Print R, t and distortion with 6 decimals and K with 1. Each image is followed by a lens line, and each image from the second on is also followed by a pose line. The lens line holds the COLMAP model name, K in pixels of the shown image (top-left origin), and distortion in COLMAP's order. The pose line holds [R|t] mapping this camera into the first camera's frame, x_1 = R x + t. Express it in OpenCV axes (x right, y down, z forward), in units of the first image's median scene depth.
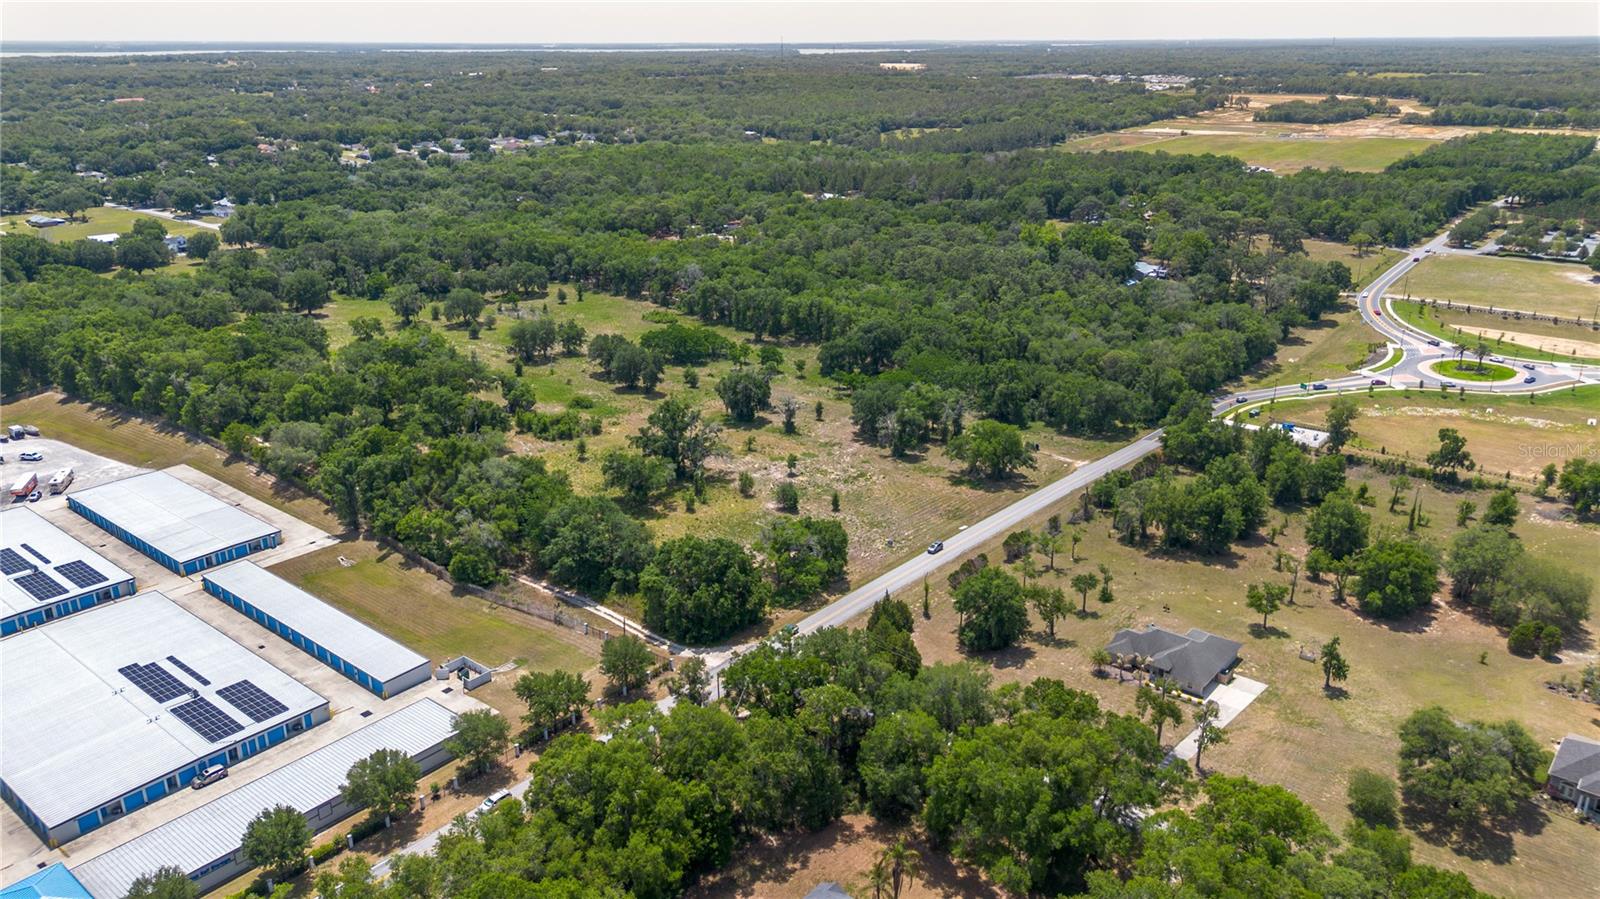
lens RADIAL K [[1133.0, 0, 800.0], [0, 1133.0, 449.5], [0, 0, 1]] dist [0.066282, -0.065350]
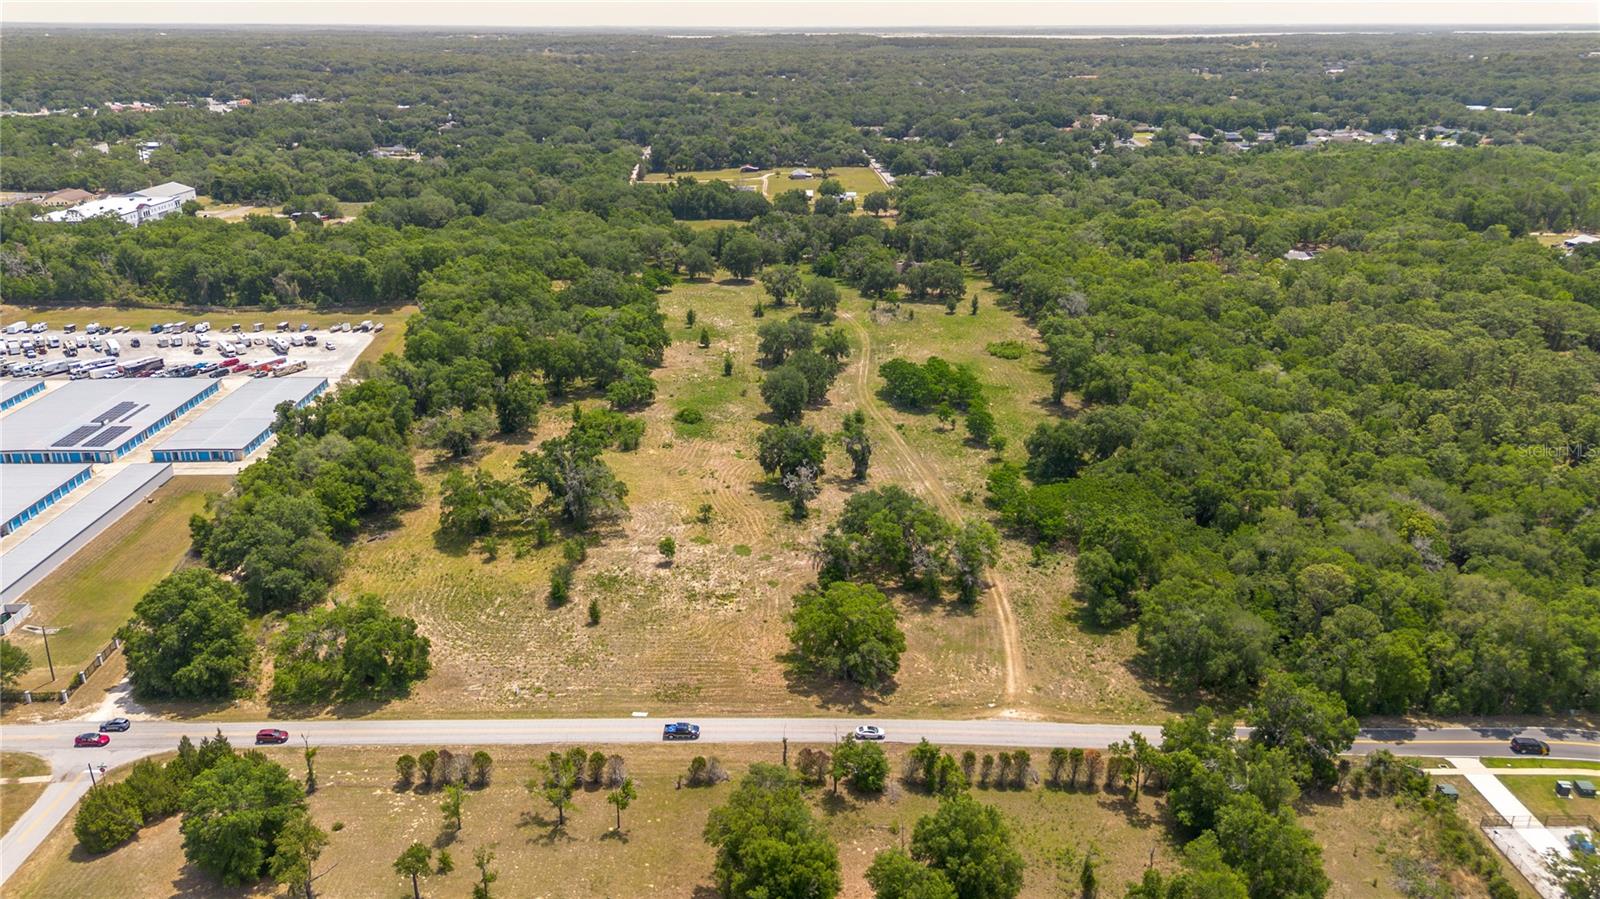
lens RADIAL K [[1133.0, 0, 800.0], [0, 1133.0, 449.5], [0, 0, 1]] dist [0.066282, -0.065350]
pose [[0.664410, 0.263429, -0.699403, 0.439266], [-0.254023, 0.959705, 0.120159, -0.129004], [0.702874, 0.097830, 0.704555, 0.395162]]
